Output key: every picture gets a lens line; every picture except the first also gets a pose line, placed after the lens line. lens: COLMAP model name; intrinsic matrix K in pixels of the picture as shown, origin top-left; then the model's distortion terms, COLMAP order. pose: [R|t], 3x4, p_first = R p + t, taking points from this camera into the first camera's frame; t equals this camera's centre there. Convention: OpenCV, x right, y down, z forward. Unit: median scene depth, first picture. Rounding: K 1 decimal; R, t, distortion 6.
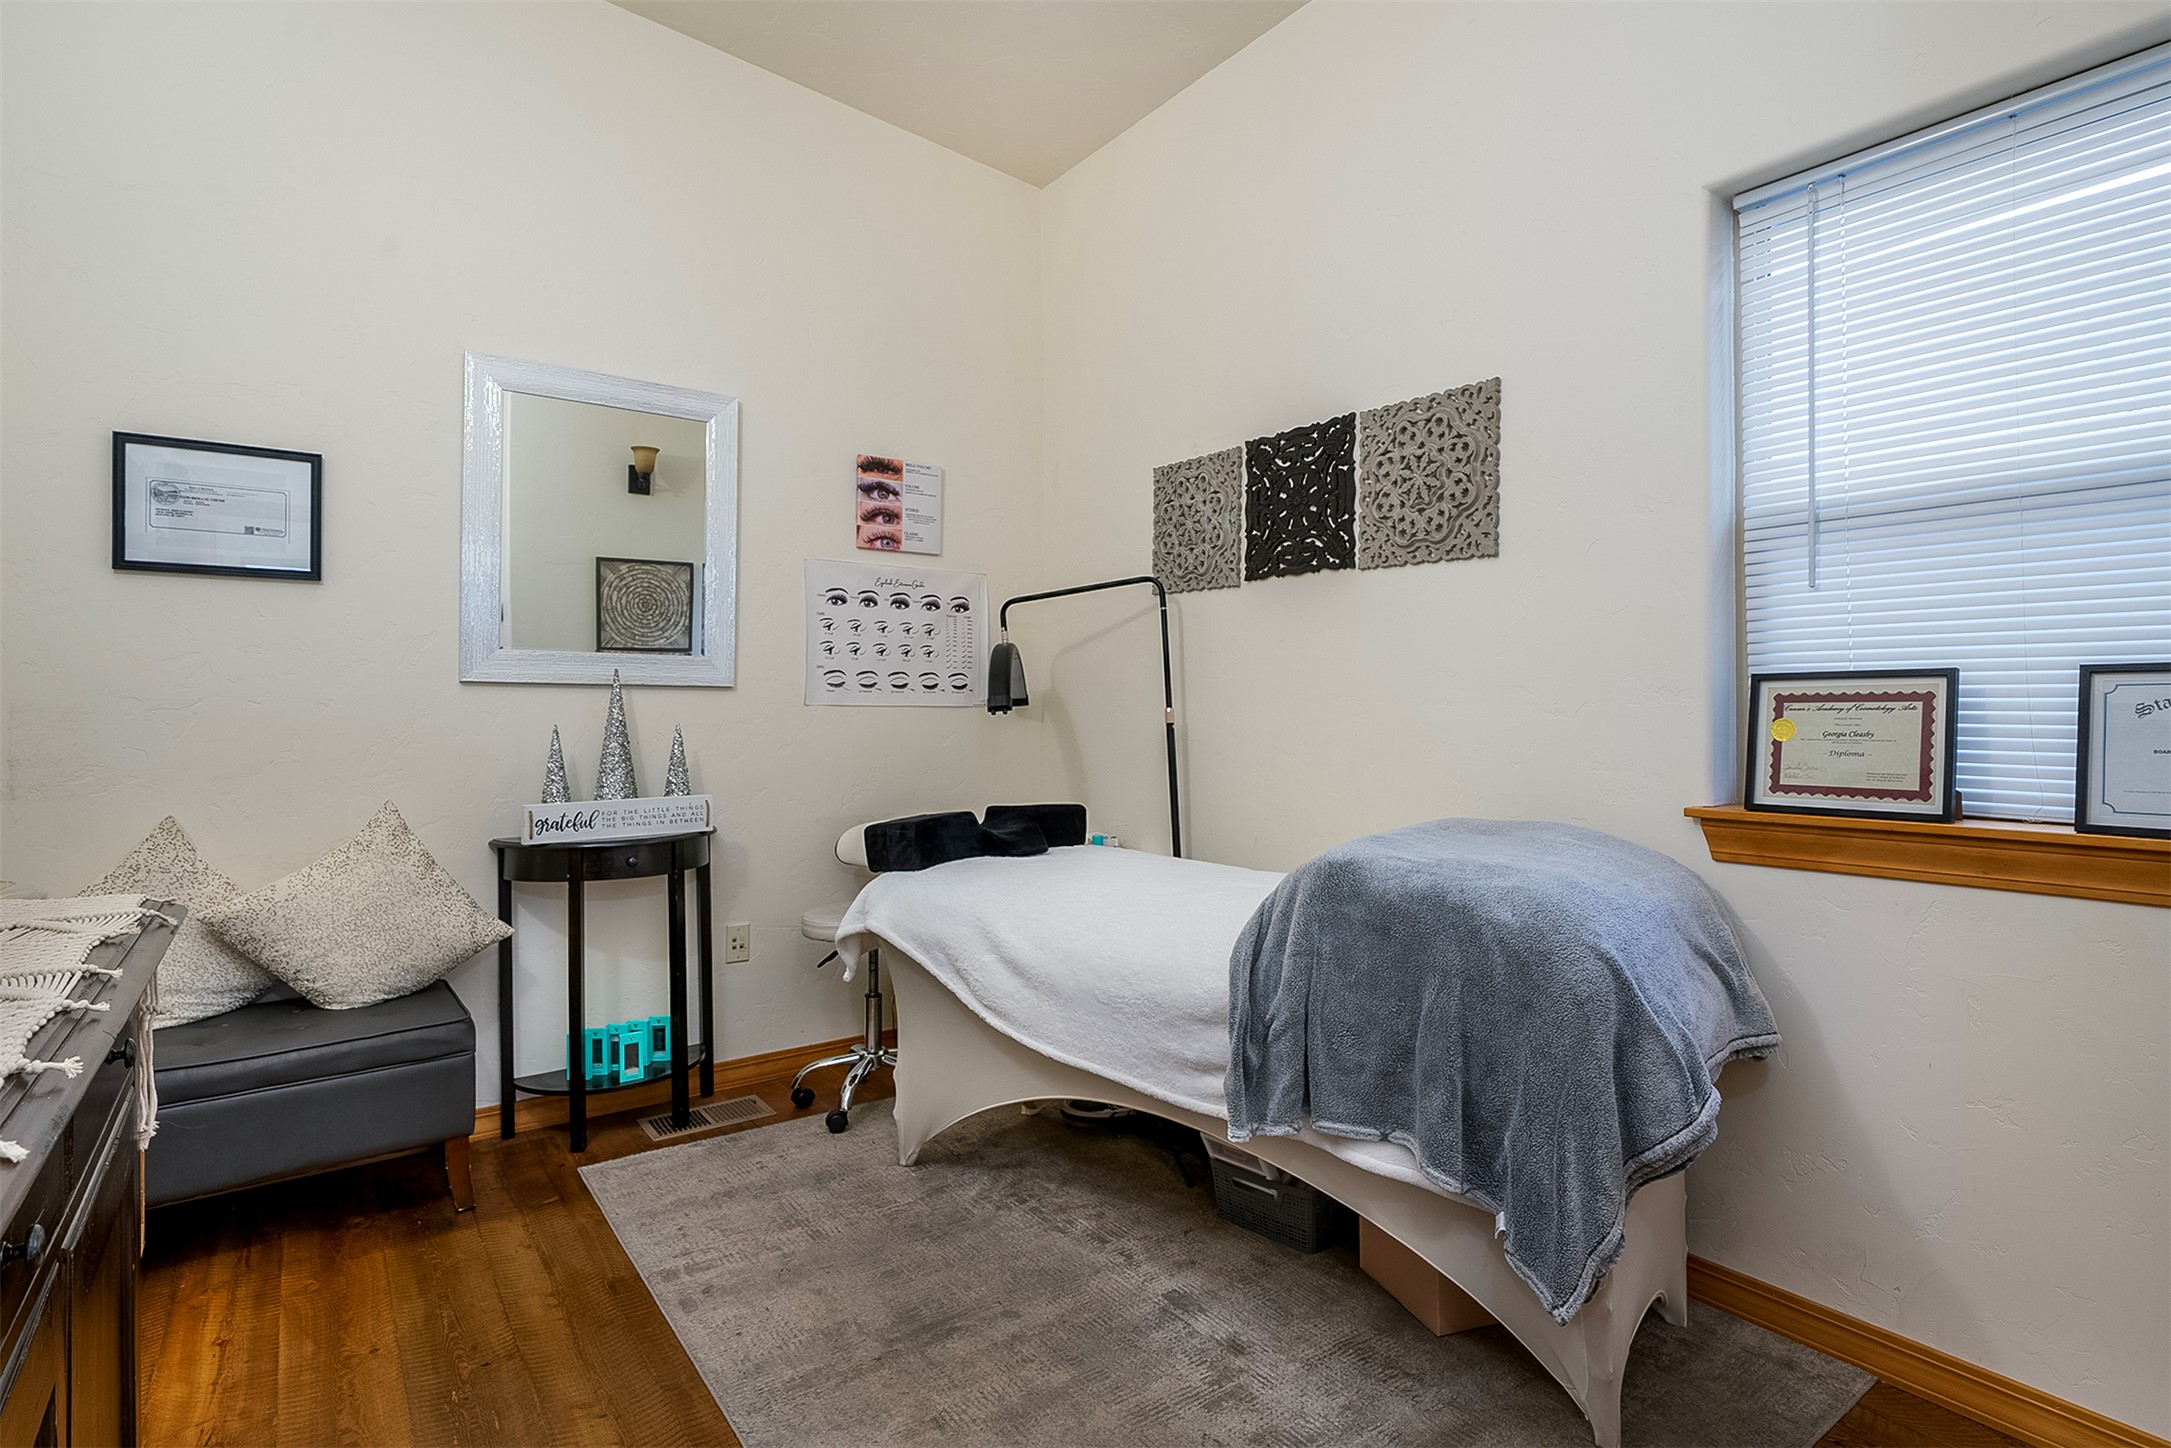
lens RADIAL K [[1016.8, 0, 1092.4], [0, 1016.8, 715.1], [0, 0, 1]] dist [0.001725, 0.000433]
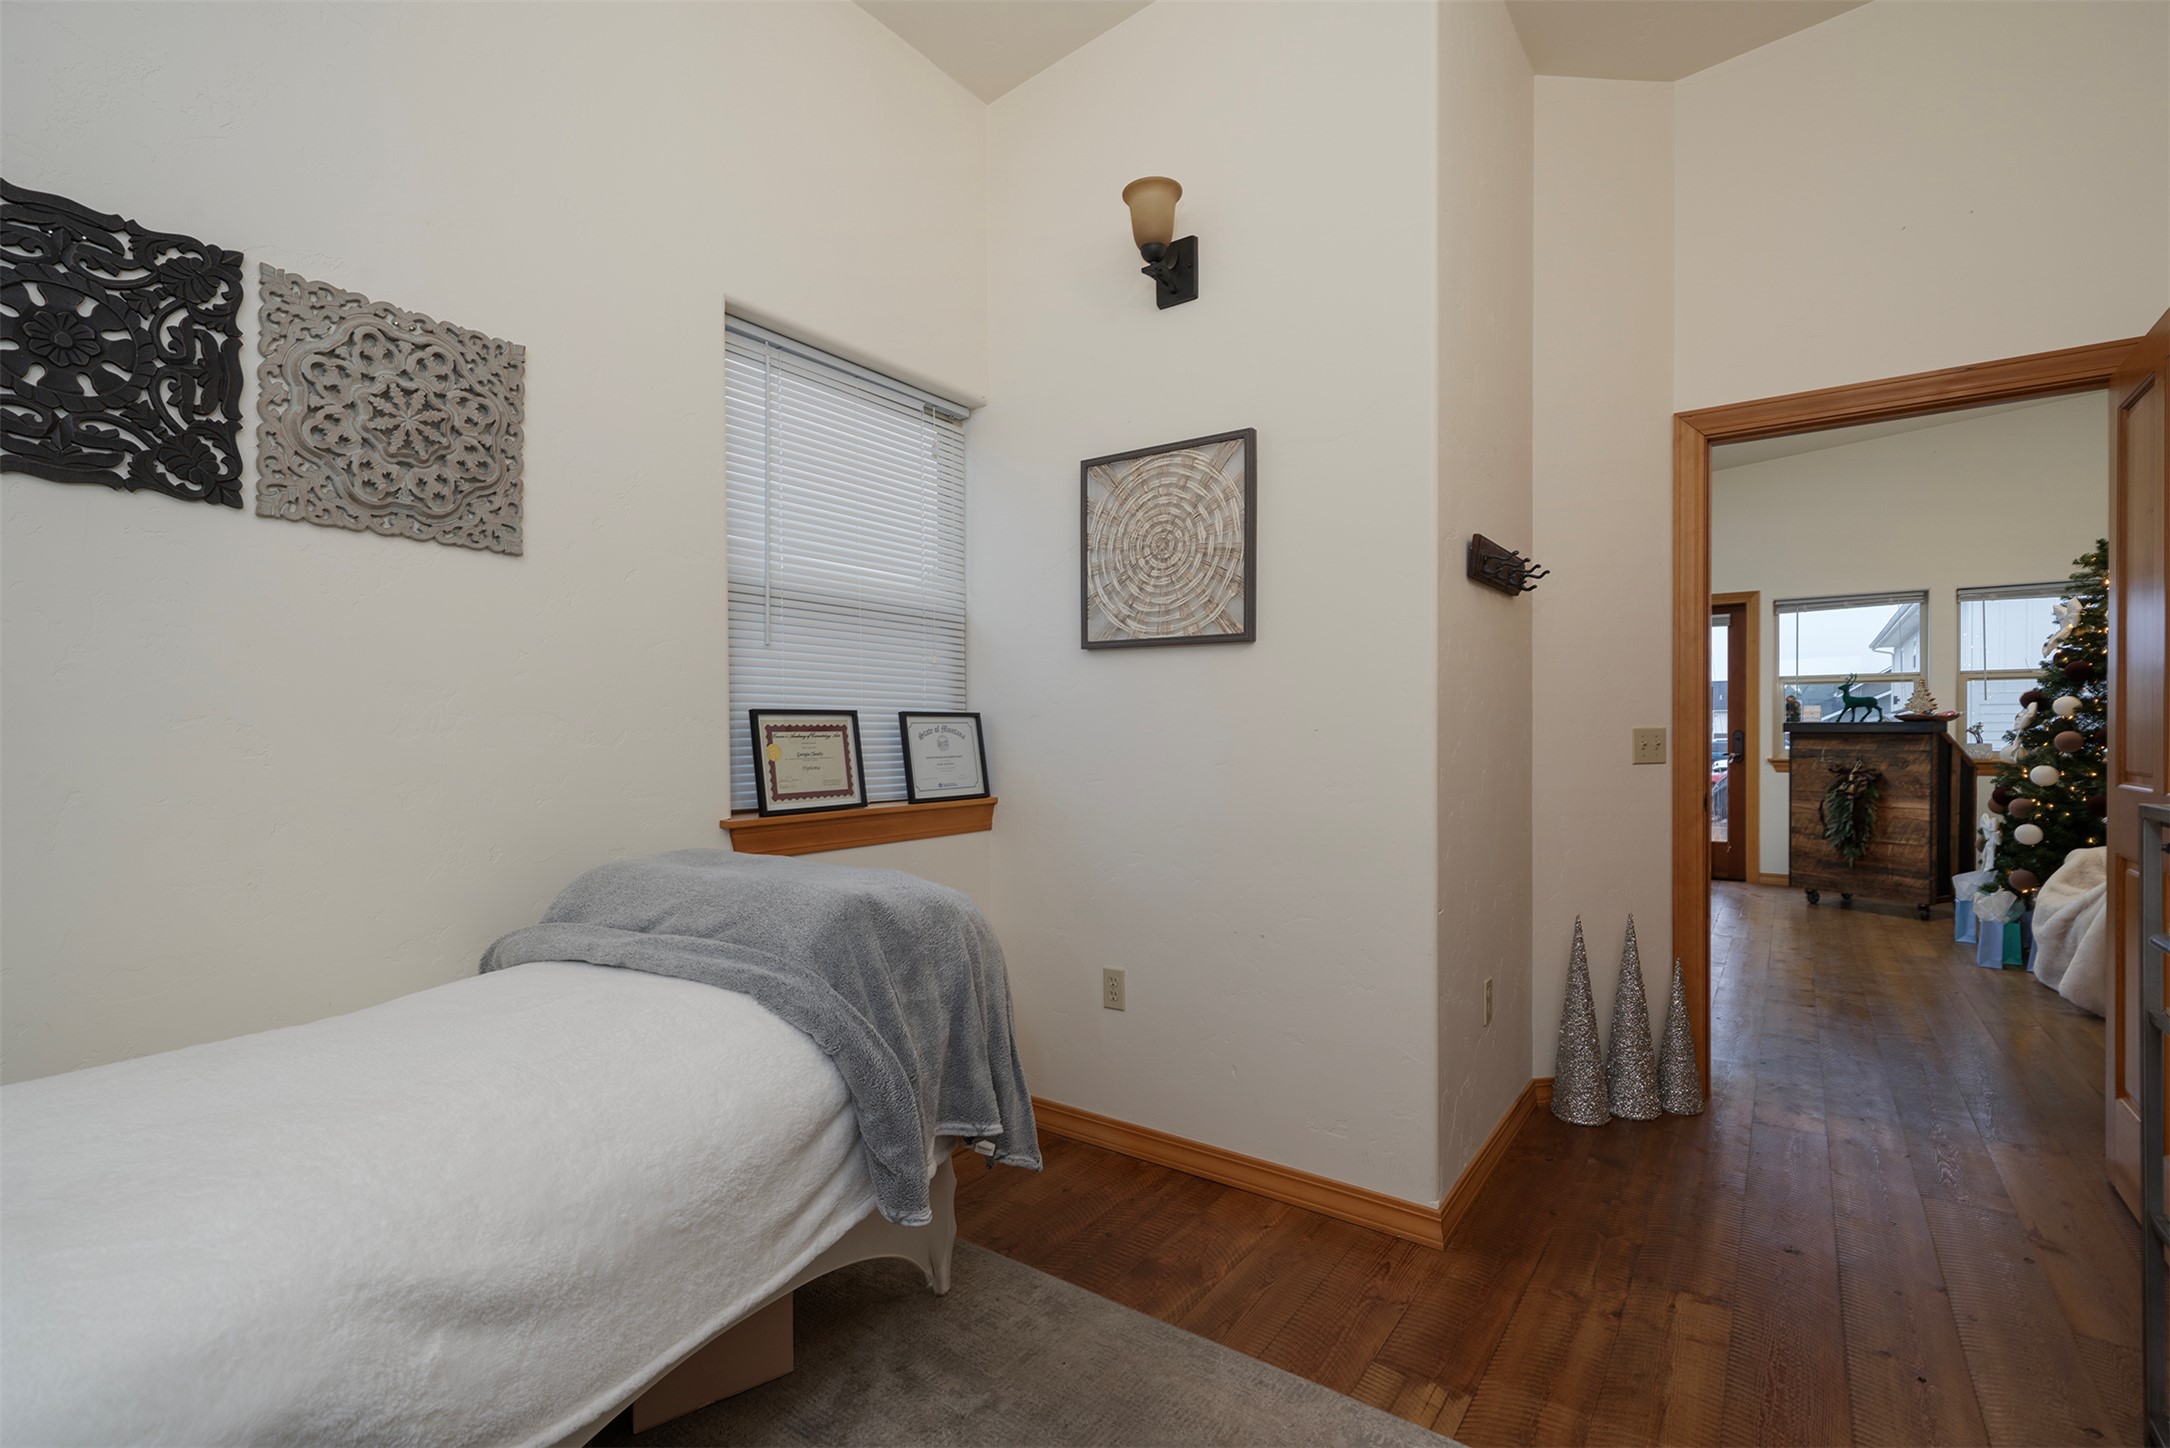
lens RADIAL K [[988.0, 0, 1095.0], [0, 988.0, 728.5], [0, 0, 1]] dist [-0.018620, -0.000509]
pose [[-0.297634, -0.007483, 0.954651, -0.509076], [-0.004215, 0.999970, 0.006524, -0.020452], [-0.954671, -0.002082, -0.297656, 0.766290]]
